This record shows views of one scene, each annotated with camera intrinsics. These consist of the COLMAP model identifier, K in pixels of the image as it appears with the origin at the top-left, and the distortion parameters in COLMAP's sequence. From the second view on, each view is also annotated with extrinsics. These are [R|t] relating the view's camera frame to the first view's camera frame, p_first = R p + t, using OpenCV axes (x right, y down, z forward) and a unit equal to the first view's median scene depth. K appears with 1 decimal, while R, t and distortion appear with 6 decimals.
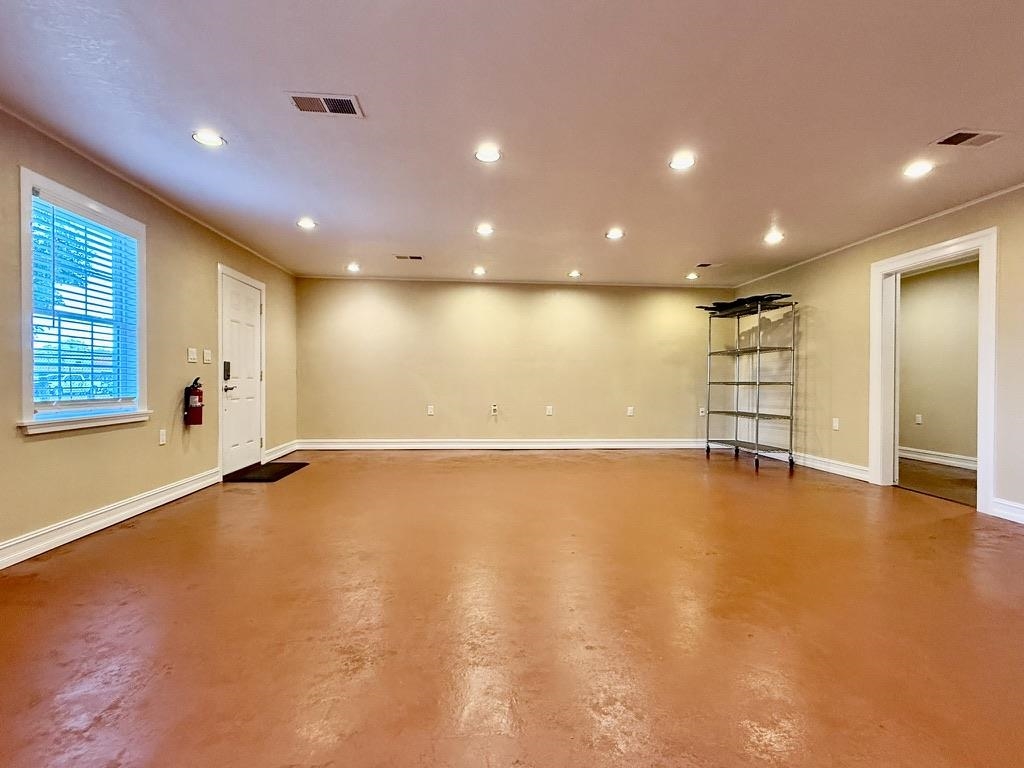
lens RADIAL K [[497.5, 0, 512.0], [0, 497.5, 384.0], [0, 0, 1]] dist [-0.026642, -0.000200]
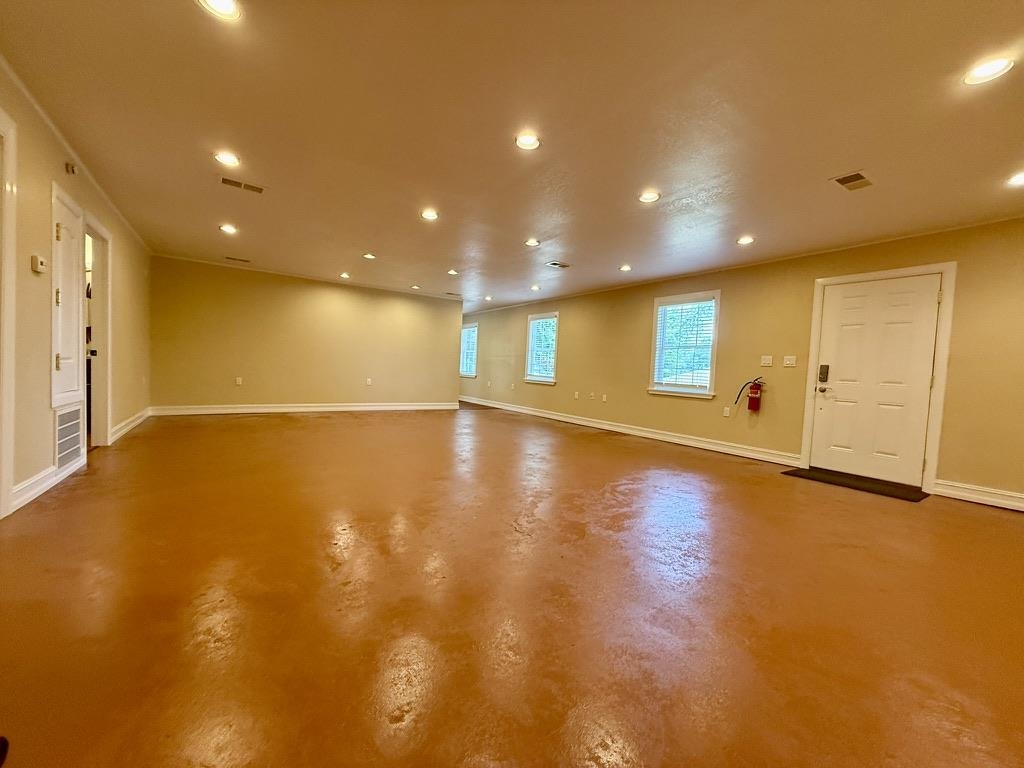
lens RADIAL K [[405.3, 0, 512.0], [0, 405.3, 384.0], [0, 0, 1]] dist [-0.003254, 0.000025]
pose [[-0.856787, -0.027064, -0.514961, 0.478837], [-0.057276, 0.997437, 0.042875, -0.002040], [0.512480, 0.066230, -0.856141, 1.416252]]
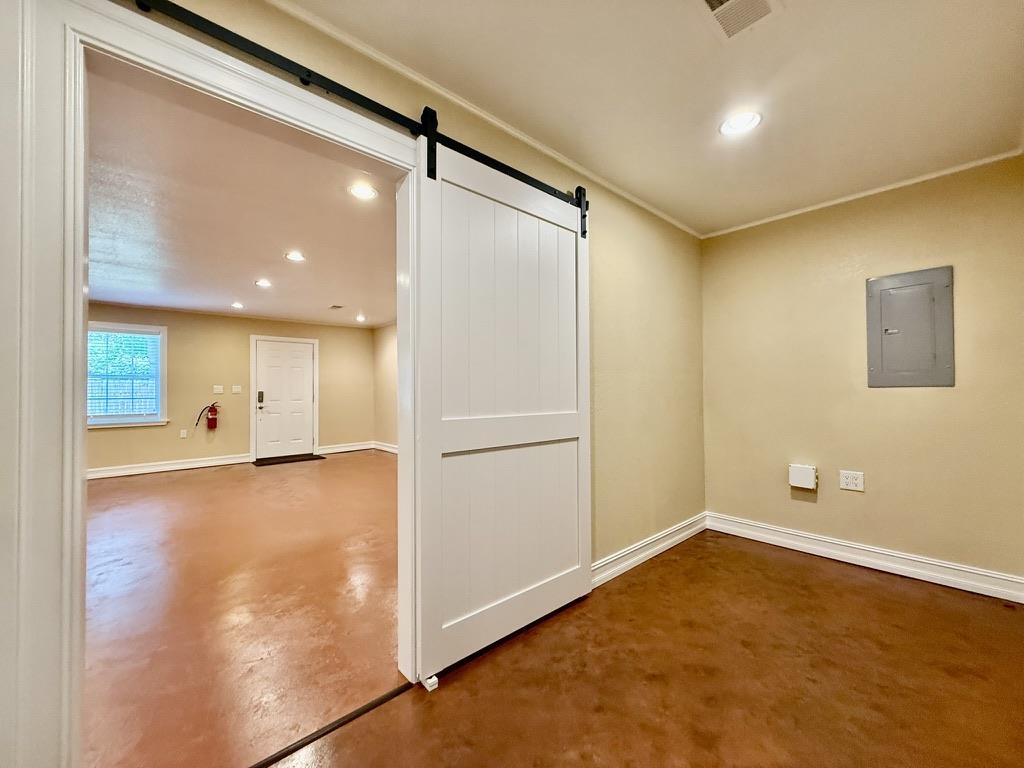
lens RADIAL K [[405.3, 0, 512.0], [0, 405.3, 384.0], [0, 0, 1]] dist [-0.003254, 0.000025]
pose [[0.614270, -0.034816, -0.788328, 1.055180], [0.013477, 0.999343, -0.033635, -0.012569], [0.788981, 0.010036, 0.614335, 0.825082]]
